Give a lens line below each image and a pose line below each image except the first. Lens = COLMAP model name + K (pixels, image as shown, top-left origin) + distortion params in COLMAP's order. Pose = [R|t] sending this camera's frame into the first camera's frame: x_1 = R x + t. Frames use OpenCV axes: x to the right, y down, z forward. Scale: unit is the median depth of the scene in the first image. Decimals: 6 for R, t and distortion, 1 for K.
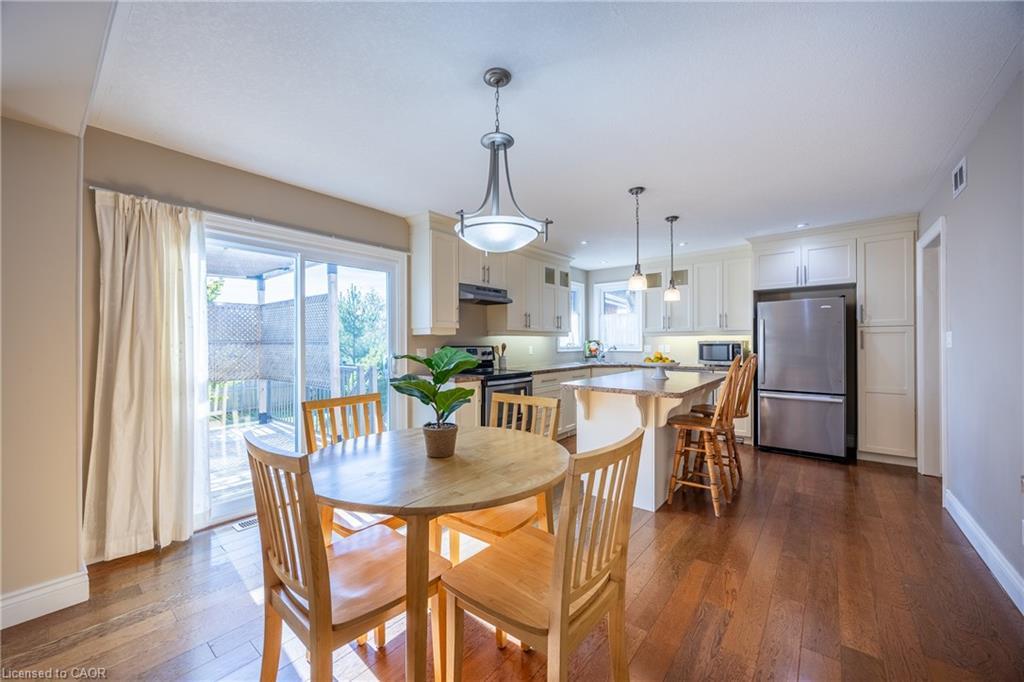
lens RADIAL K [[390.8, 0, 511.5], [0, 390.8, 342.1], [0, 0, 1]] dist [-0.000697, 0.000194]
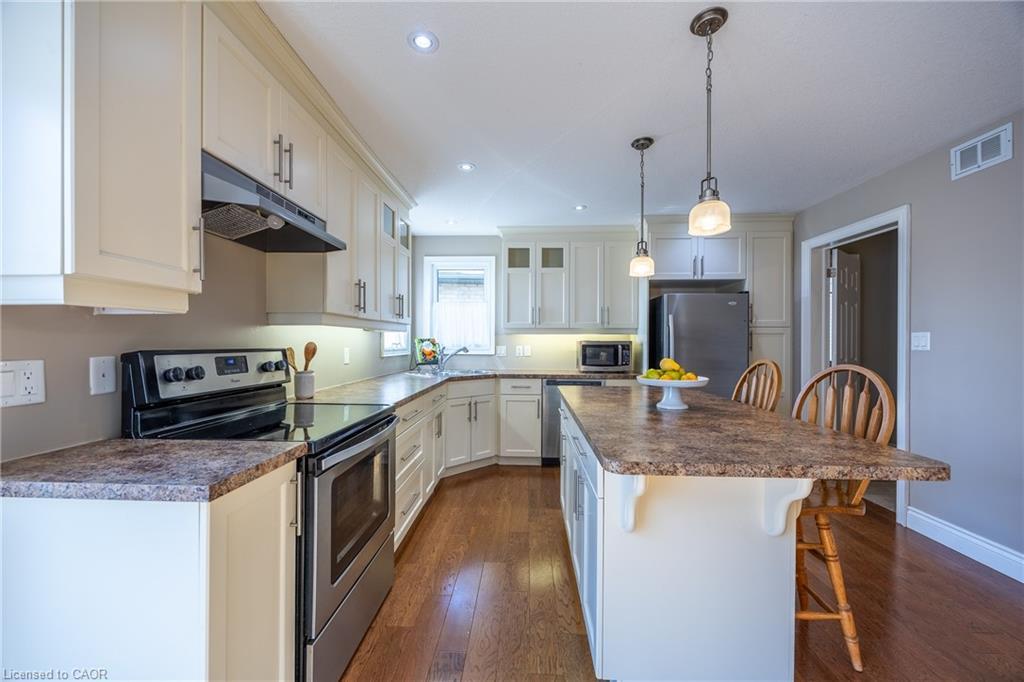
lens RADIAL K [[390.8, 0, 512.1], [0, 390.8, 339.2], [0, 0, 1]] dist [-0.000697, 0.000194]
pose [[0.799304, 0.010839, 0.600829, -0.103617], [-0.007111, 0.999938, -0.008579, 0.001666], [-0.600885, 0.002584, 0.799331, 0.509660]]
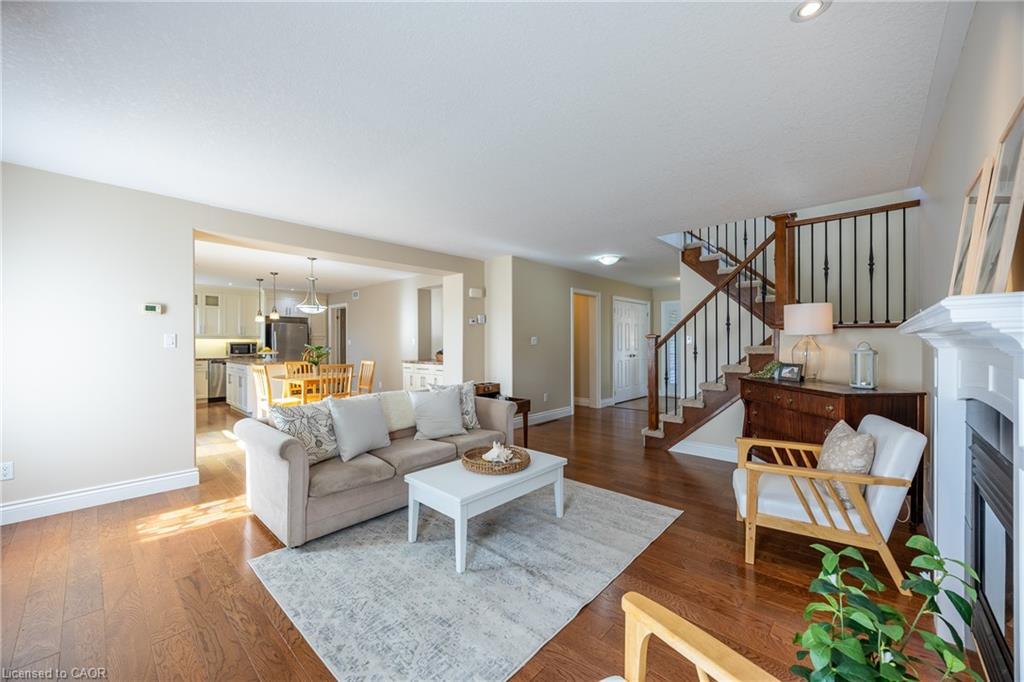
lens RADIAL K [[390.8, 0, 513.1], [0, 390.8, 342.7], [0, 0, 1]] dist [-0.000697, 0.000194]
pose [[0.061605, 0.003861, 0.998093, -1.196072], [-0.002210, 0.999991, -0.003732, 0.002480], [-0.998098, -0.001975, 0.061613, -0.320393]]
